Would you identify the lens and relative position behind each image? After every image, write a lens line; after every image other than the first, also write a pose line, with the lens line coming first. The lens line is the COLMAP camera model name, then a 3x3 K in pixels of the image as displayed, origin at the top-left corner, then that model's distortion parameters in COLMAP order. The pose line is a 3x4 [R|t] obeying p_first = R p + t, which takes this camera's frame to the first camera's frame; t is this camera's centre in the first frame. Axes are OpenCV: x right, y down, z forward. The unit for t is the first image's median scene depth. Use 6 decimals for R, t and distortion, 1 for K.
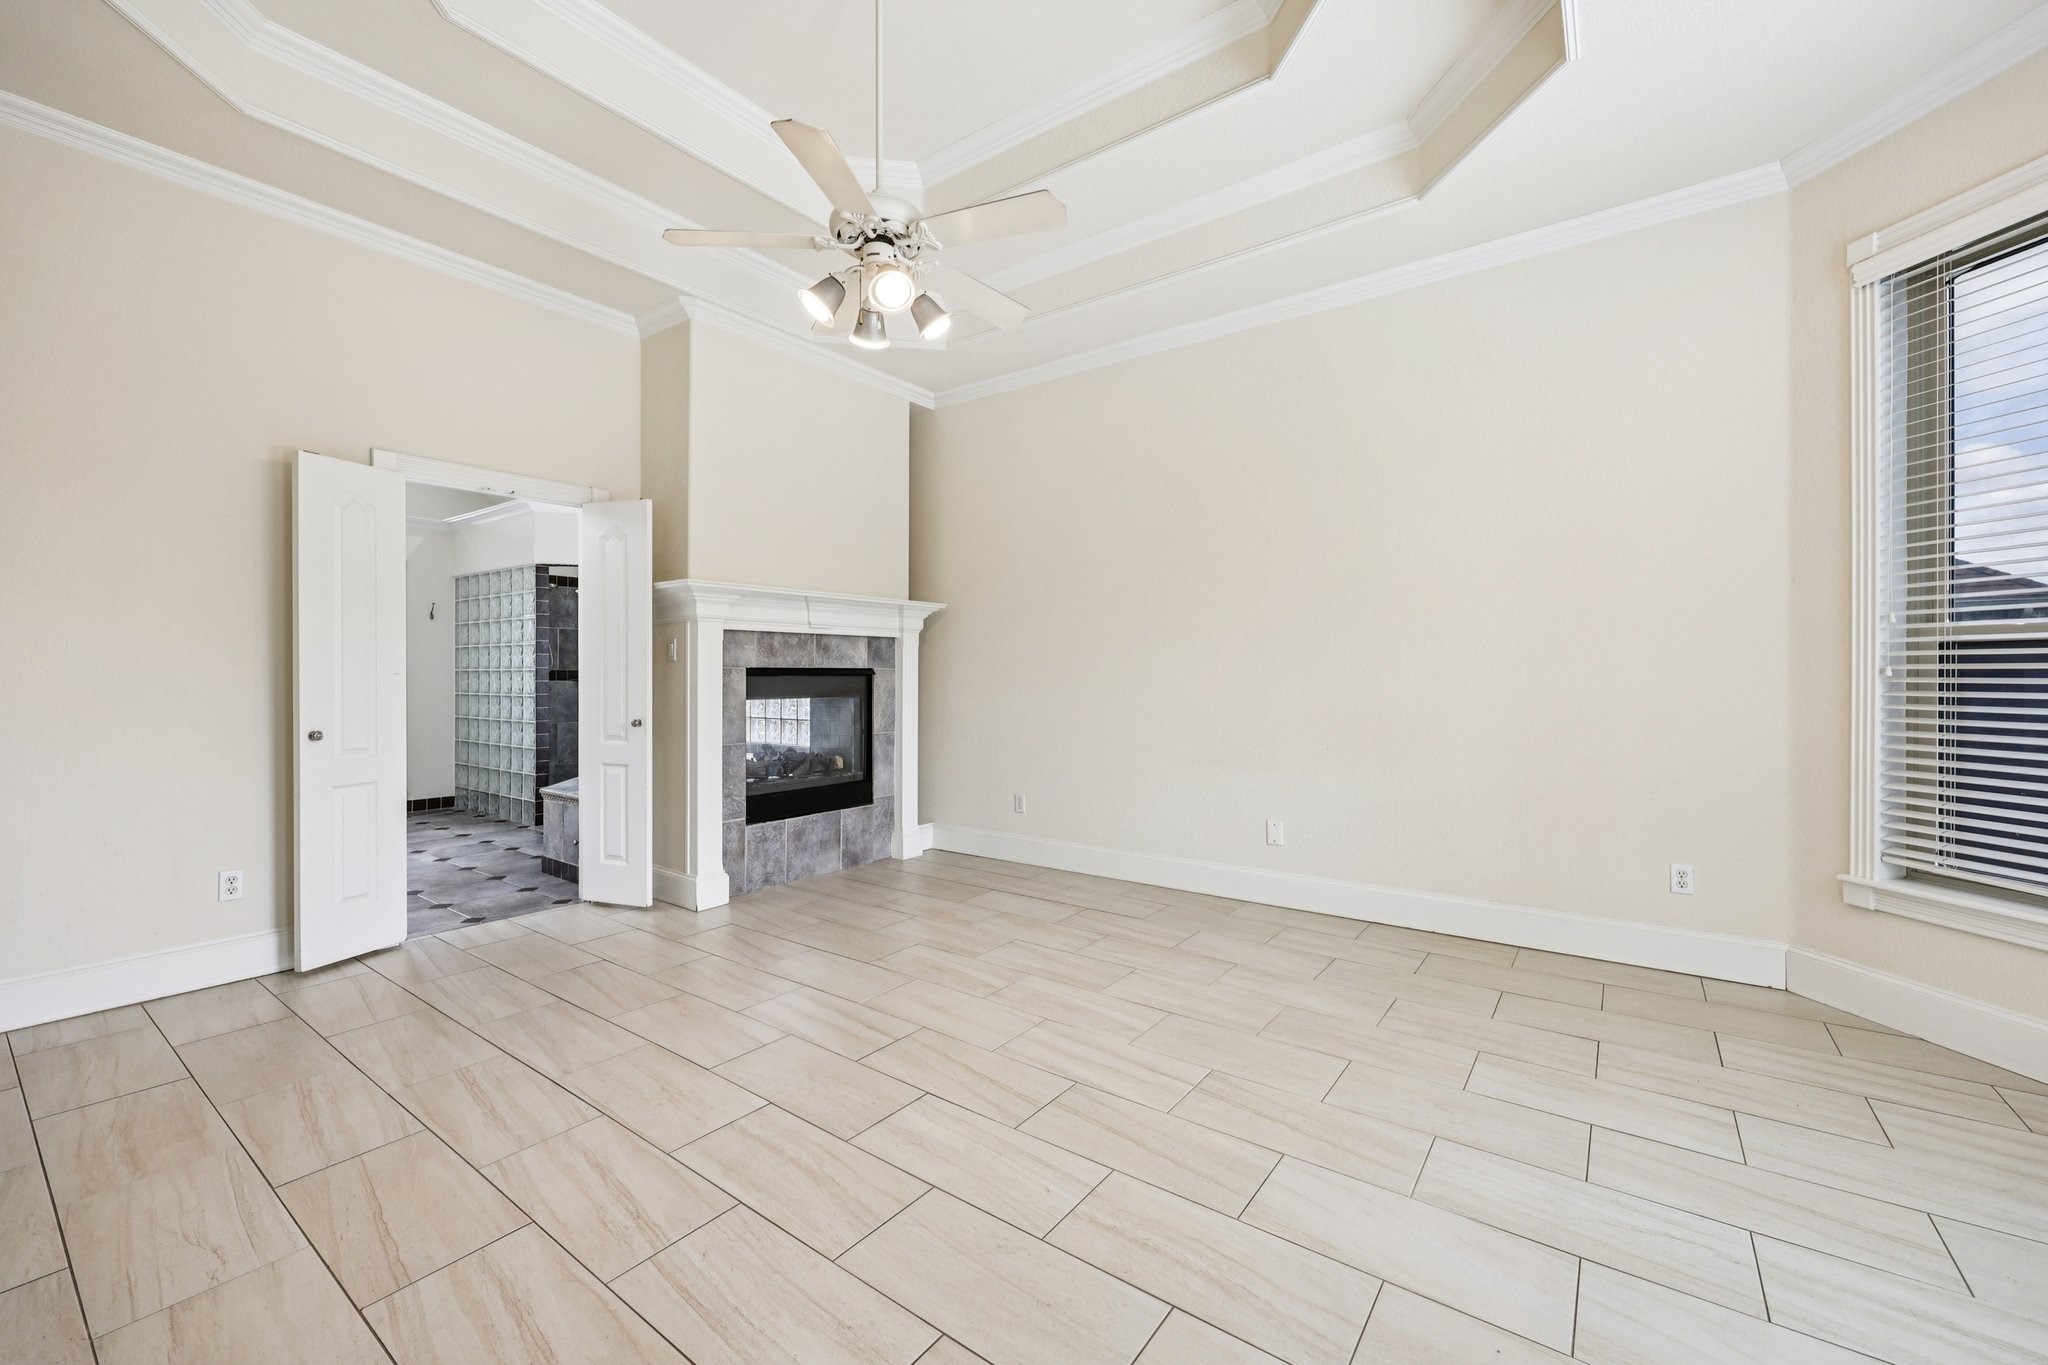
lens RADIAL K [[827.8, 0, 1023.1], [0, 827.8, 677.0], [0, 0, 1]] dist [0.002036, 0.000102]
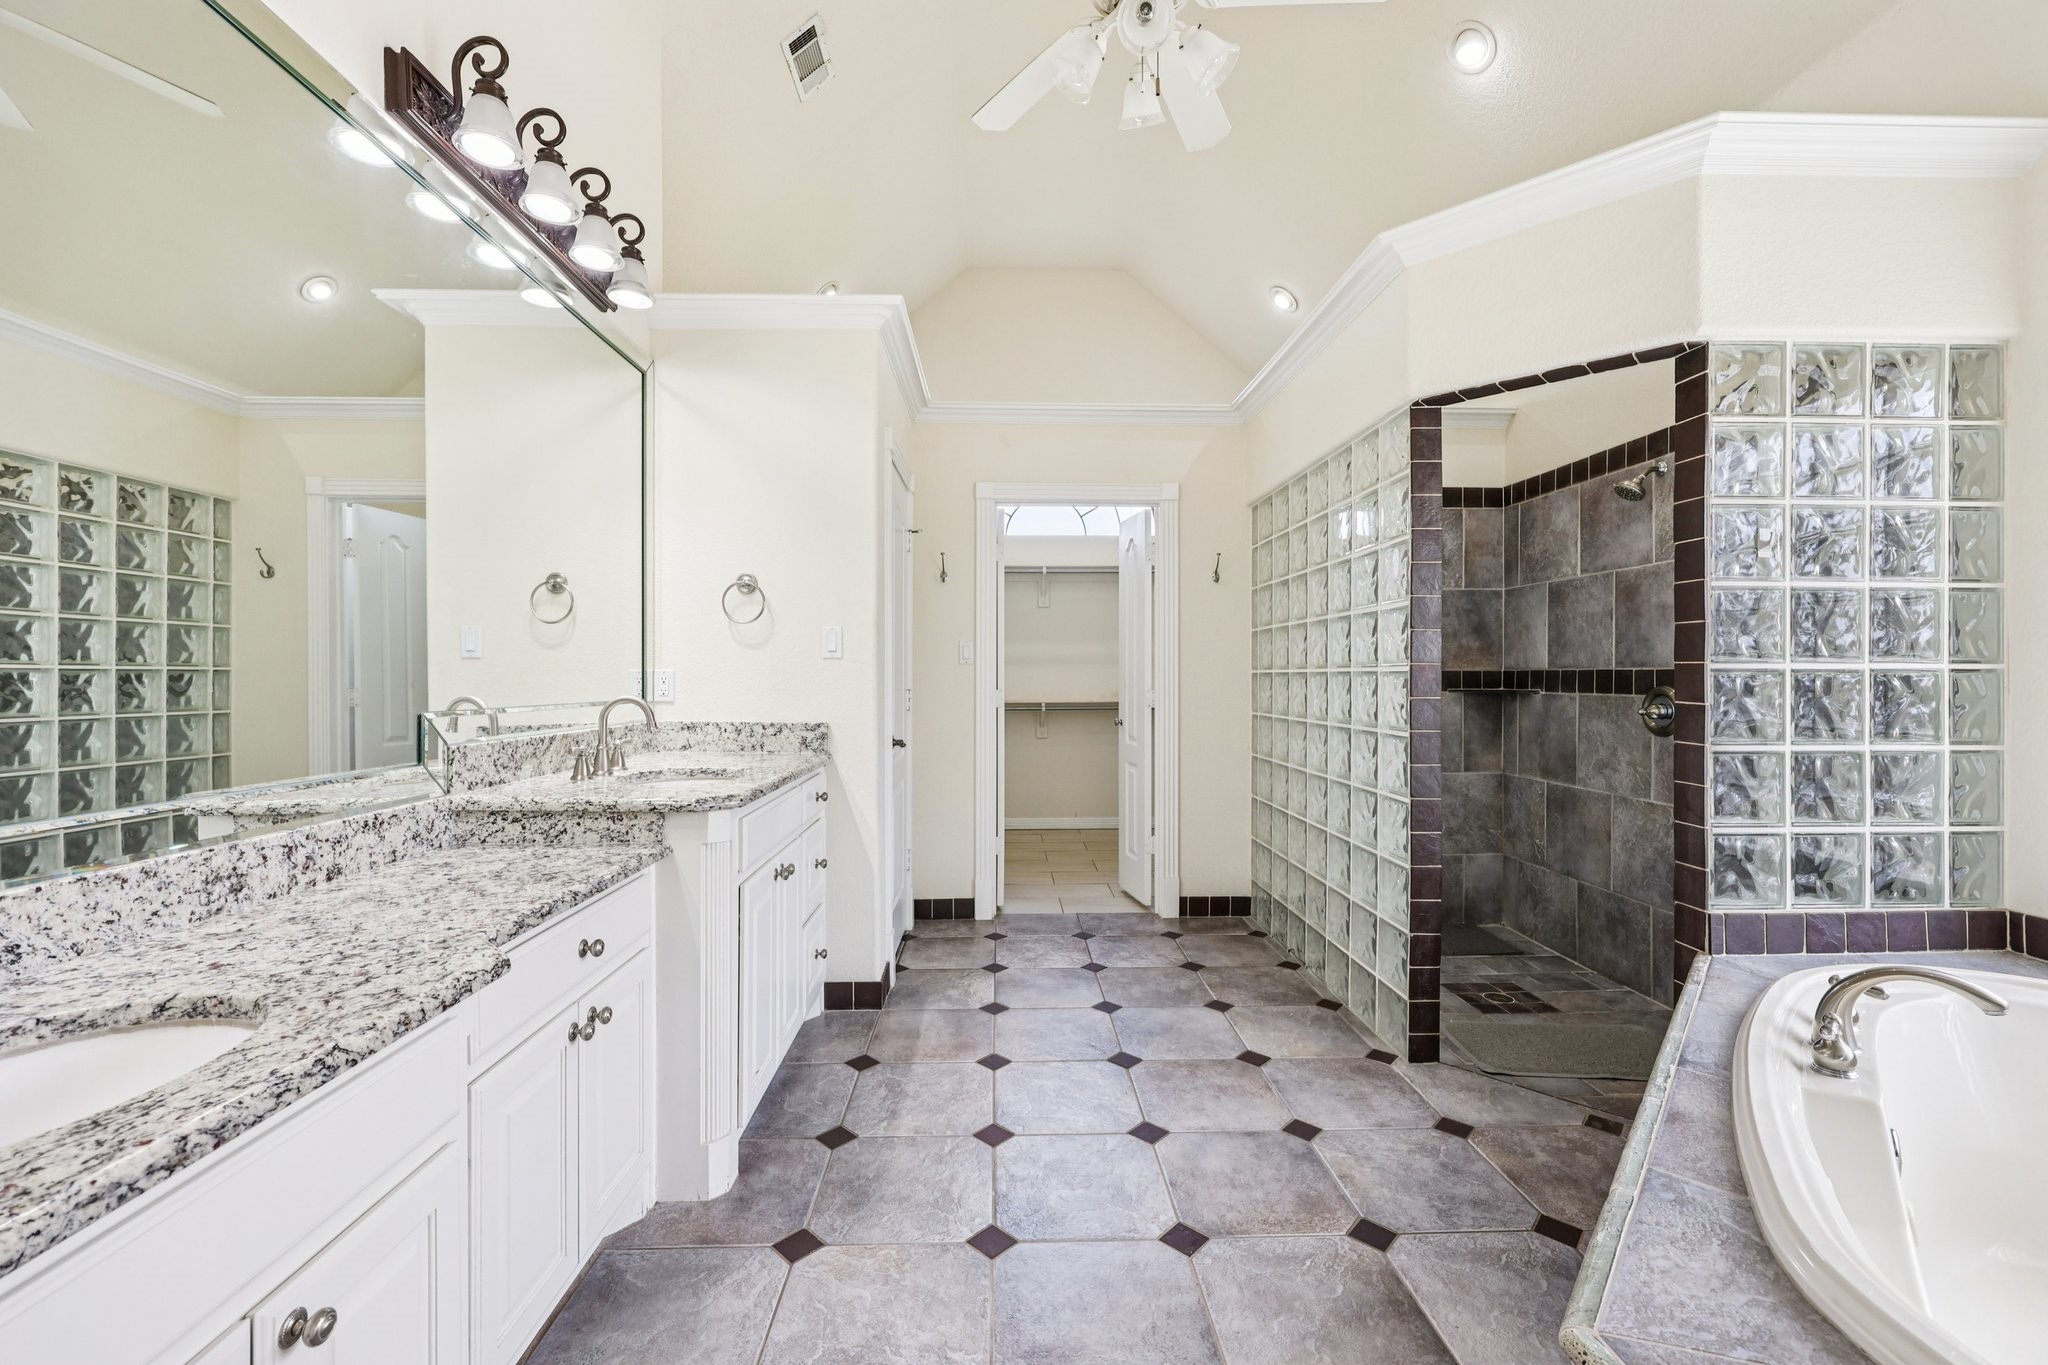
lens RADIAL K [[827.8, 0, 1022.6], [0, 827.8, 678.0], [0, 0, 1]] dist [0.002036, 0.000102]
pose [[0.621813, 0.001431, -0.783165, -0.357681], [-0.001604, 0.999999, 0.000553, -0.004161], [0.783164, 0.000912, 0.621814, 0.552138]]
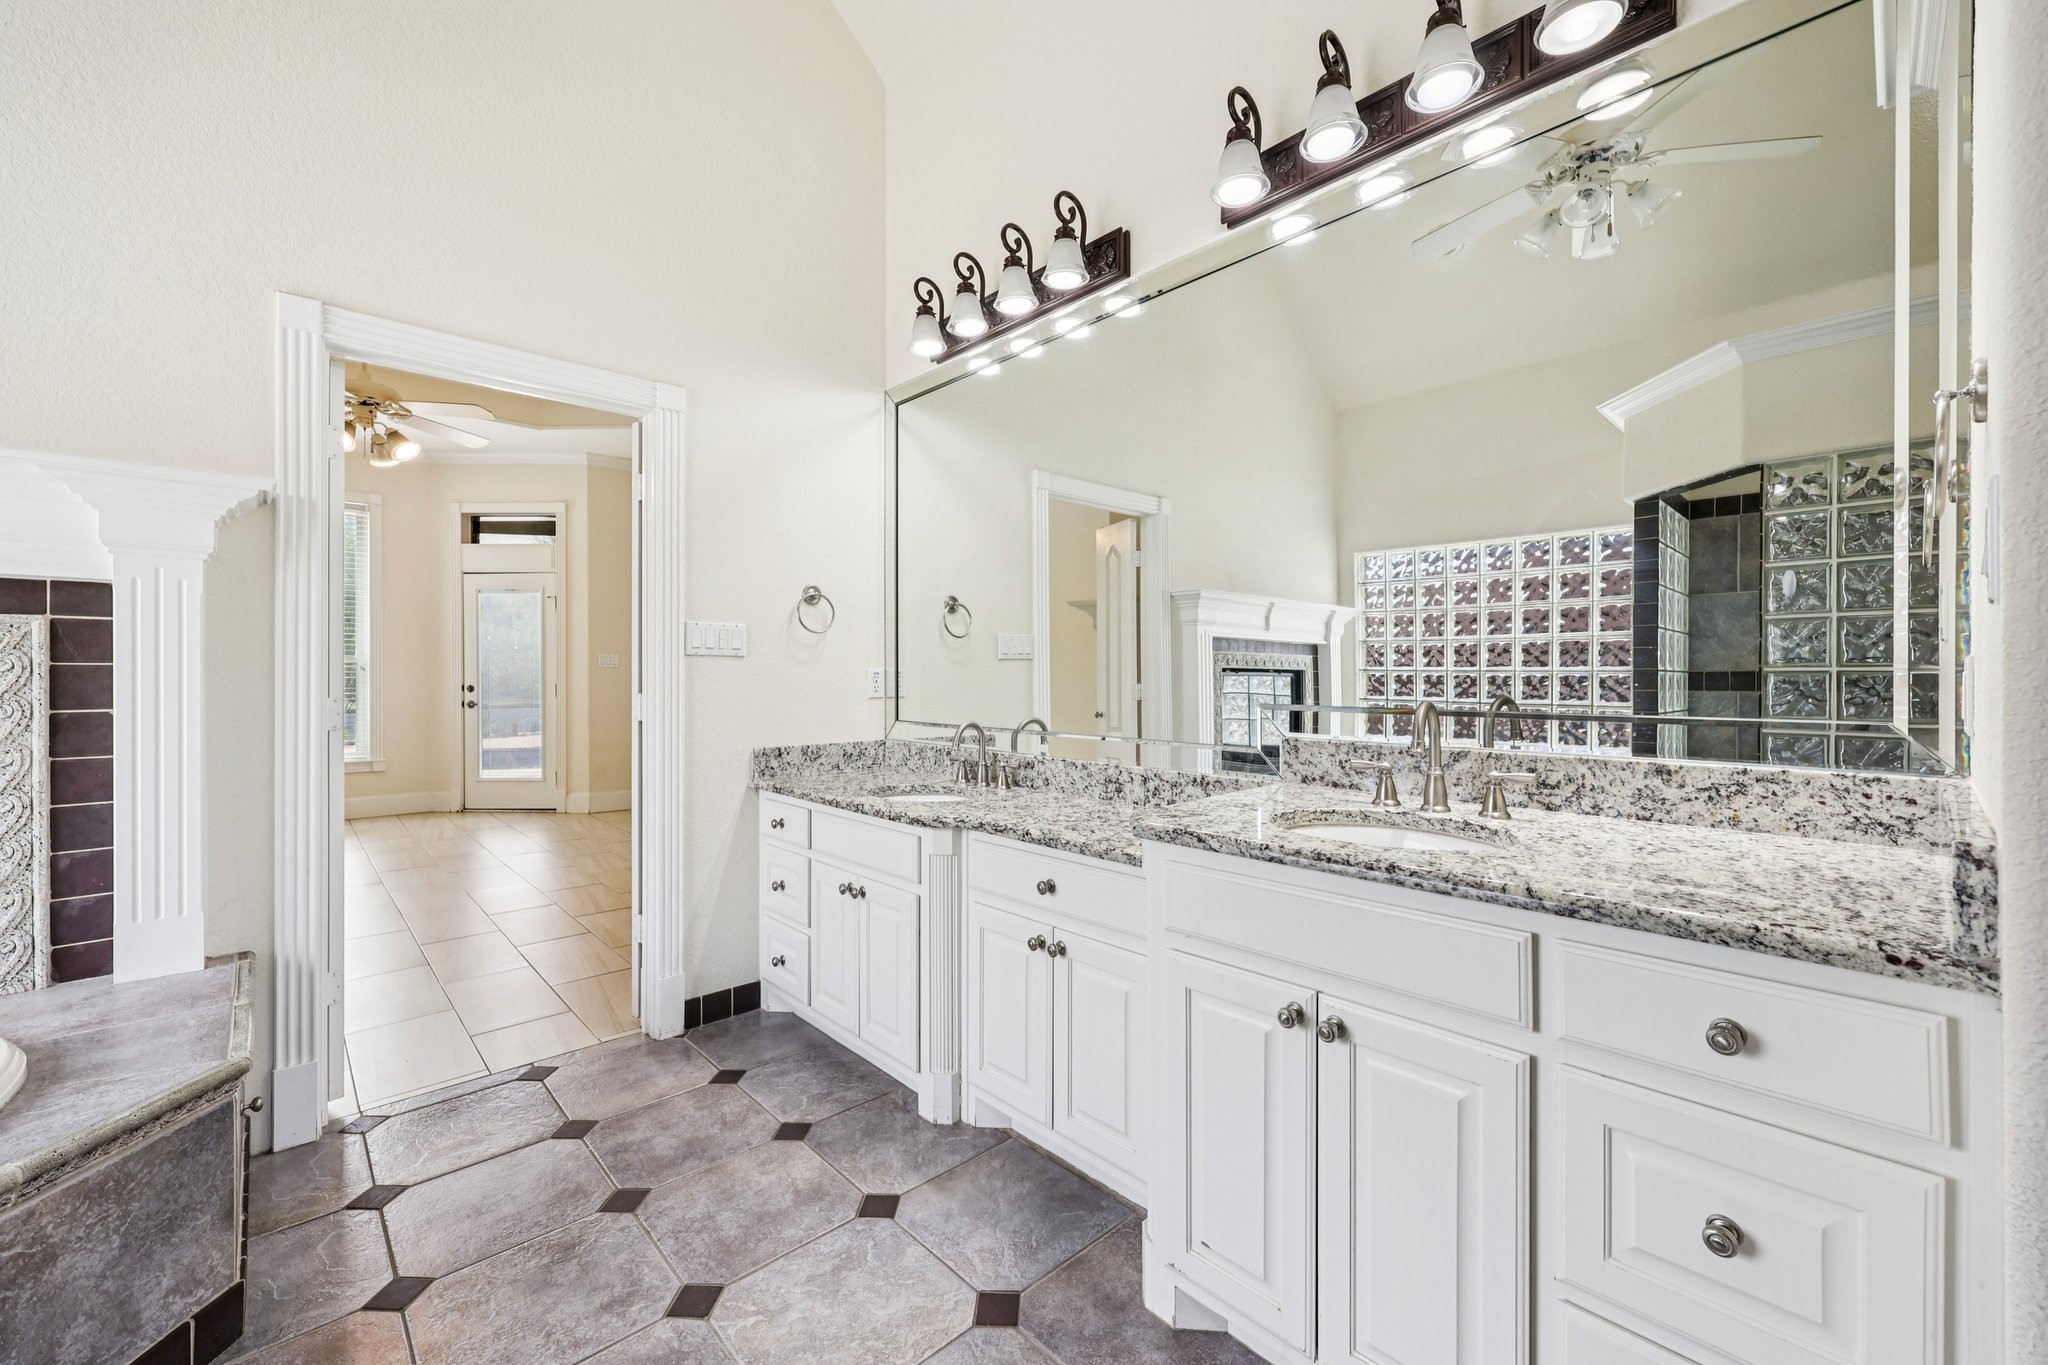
lens RADIAL K [[827.8, 0, 1022.8], [0, 827.8, 675.4], [0, 0, 1]] dist [0.002036, 0.000102]
pose [[-0.983590, -0.000779, 0.180414, -0.752803], [0.000219, 0.999985, 0.005508, -0.005065], [-0.180416, 0.005457, -0.983575, 0.997200]]
